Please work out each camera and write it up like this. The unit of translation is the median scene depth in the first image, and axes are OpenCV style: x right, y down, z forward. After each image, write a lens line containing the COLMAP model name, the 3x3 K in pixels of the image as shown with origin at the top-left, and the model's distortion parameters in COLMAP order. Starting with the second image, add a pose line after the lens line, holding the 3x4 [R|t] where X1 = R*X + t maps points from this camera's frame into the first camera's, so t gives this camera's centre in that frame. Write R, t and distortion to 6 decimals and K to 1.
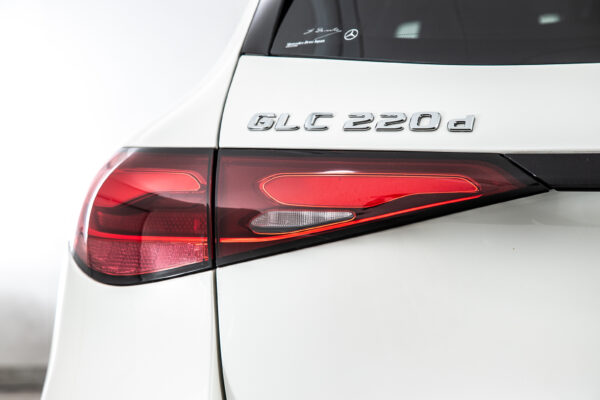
lens RADIAL K [[1485.3, 0, 300.0], [0, 1485.3, 200.0], [0, 0, 1]] dist [0.037120, 0.034119]
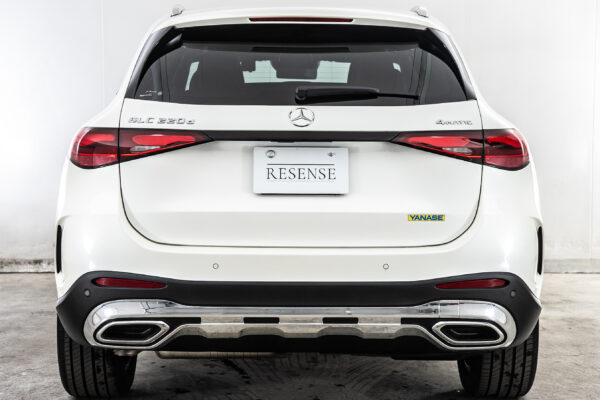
lens RADIAL K [[1323.4, 0, 300.0], [0, 1323.4, 200.0], [0, 0, 1]] dist [0.090008, -0.014321]
pose [[0.992296, 0.000396, 0.123886, -0.022203], [-0.003466, 0.999692, 0.024564, 0.053098], [-0.123838, -0.024805, 0.991992, -2.027002]]
